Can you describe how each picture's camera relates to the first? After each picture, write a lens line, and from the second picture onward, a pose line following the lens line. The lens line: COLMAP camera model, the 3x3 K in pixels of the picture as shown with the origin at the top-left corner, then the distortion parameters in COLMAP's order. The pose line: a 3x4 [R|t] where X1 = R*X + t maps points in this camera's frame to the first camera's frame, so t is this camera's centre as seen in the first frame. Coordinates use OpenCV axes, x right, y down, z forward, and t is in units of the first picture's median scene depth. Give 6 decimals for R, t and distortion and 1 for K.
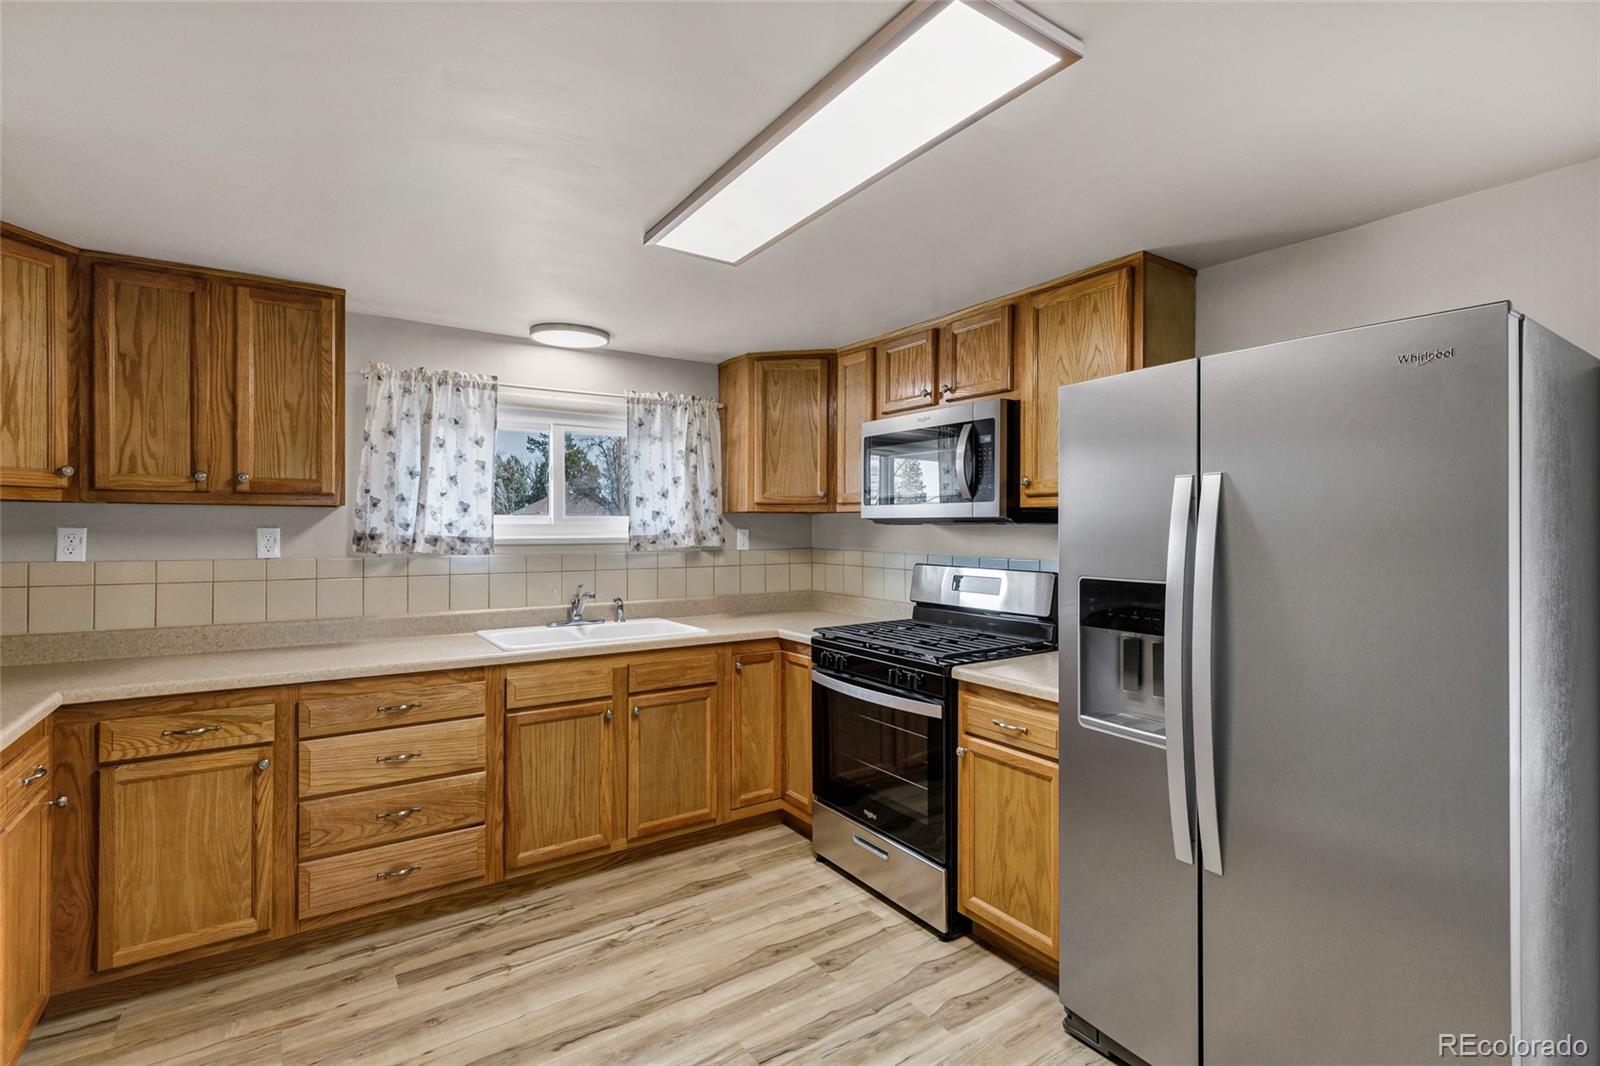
lens RADIAL K [[746.6, 0, 801.0], [0, 746.6, 538.6], [0, 0, 1]] dist [0.000666, 0.000389]
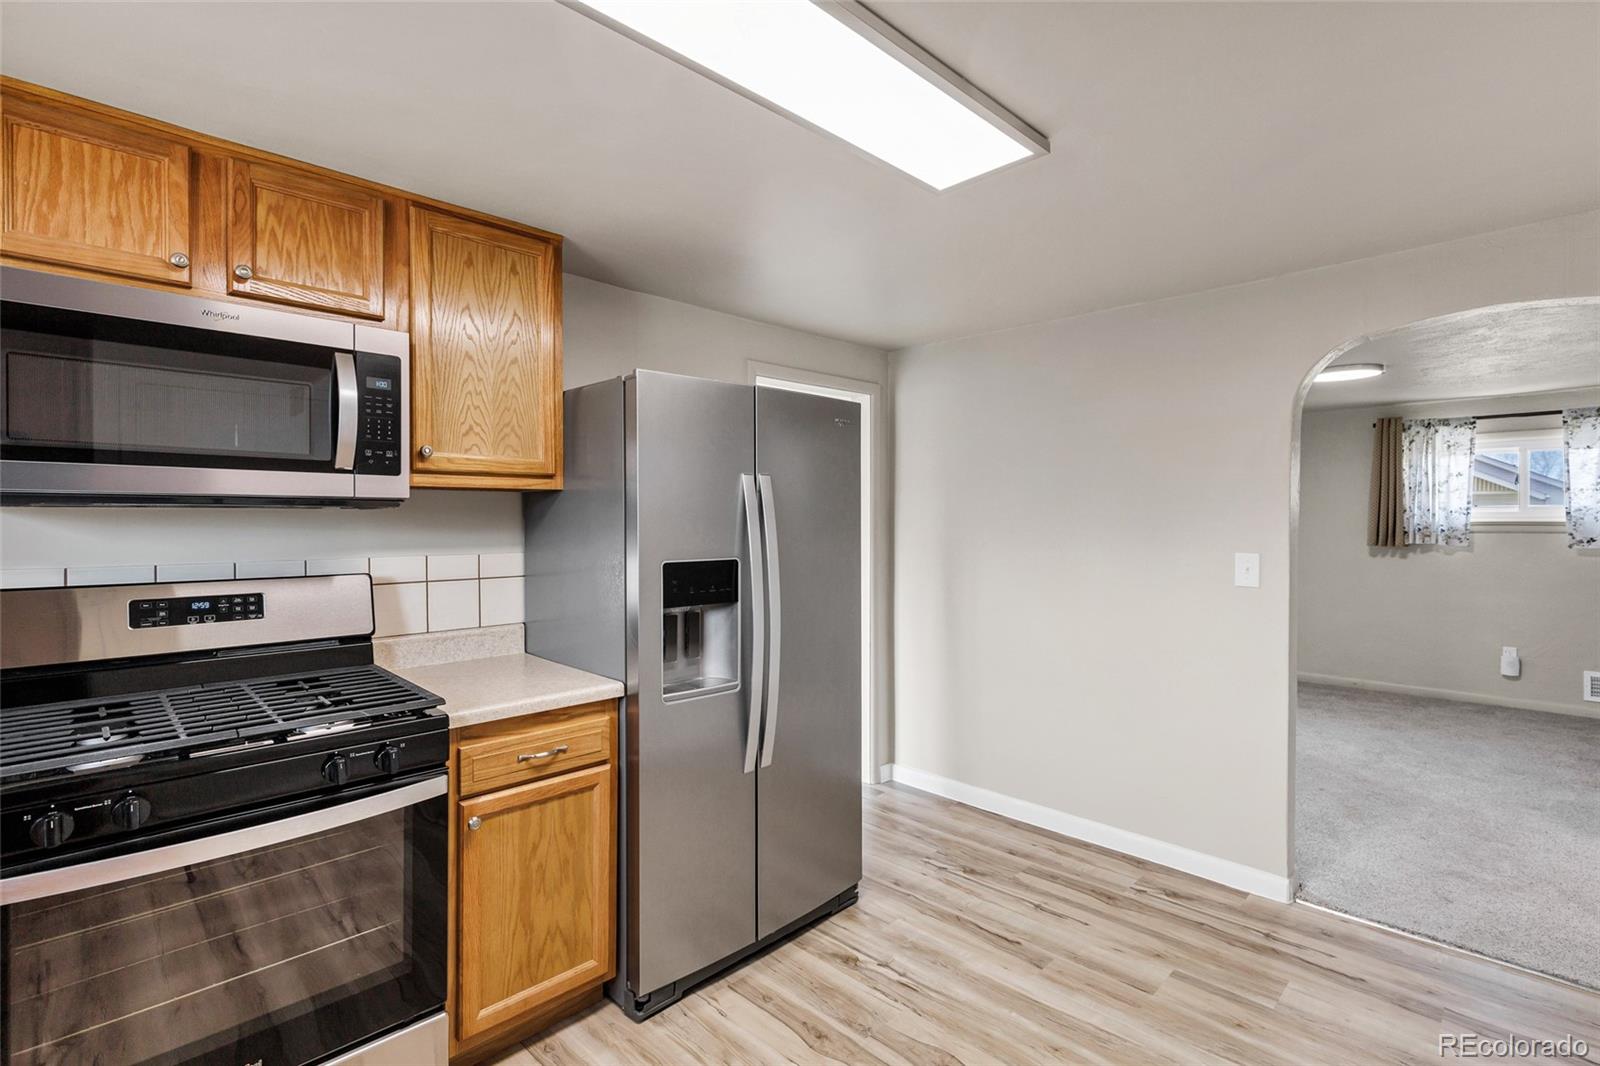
lens RADIAL K [[746.6, 0, 801.0], [0, 746.6, 538.6], [0, 0, 1]] dist [0.000666, 0.000389]
pose [[-0.200548, -0.028498, 0.979269, -3.487730], [0.013861, 0.999394, 0.031923, -0.057723], [-0.979586, 0.019976, -0.200031, 5.276498]]
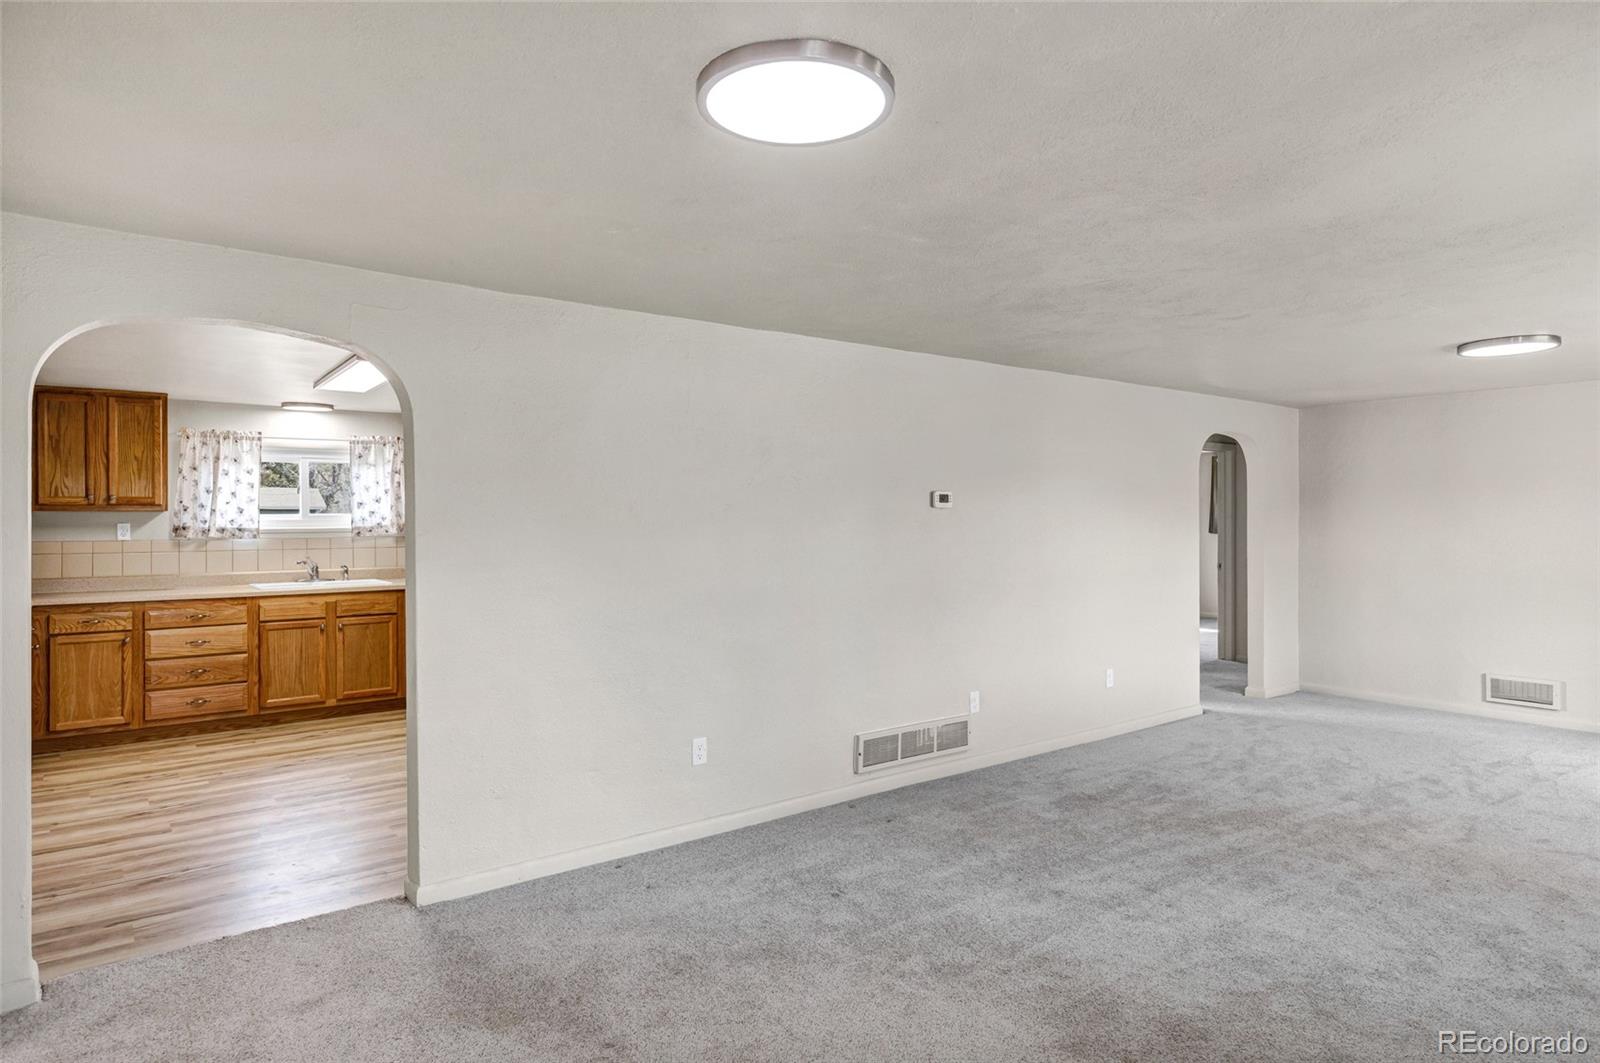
lens RADIAL K [[919.6, 0, 800.0], [0, 919.6, 531.5], [0, 0, 1]] dist [0.001033, -0.000413]
pose [[0.998512, -0.008243, 0.053908, 0.752559], [0.008361, 0.999963, -0.001967, 0.022033], [-0.053889, 0.002415, 0.998544, -1.233617]]
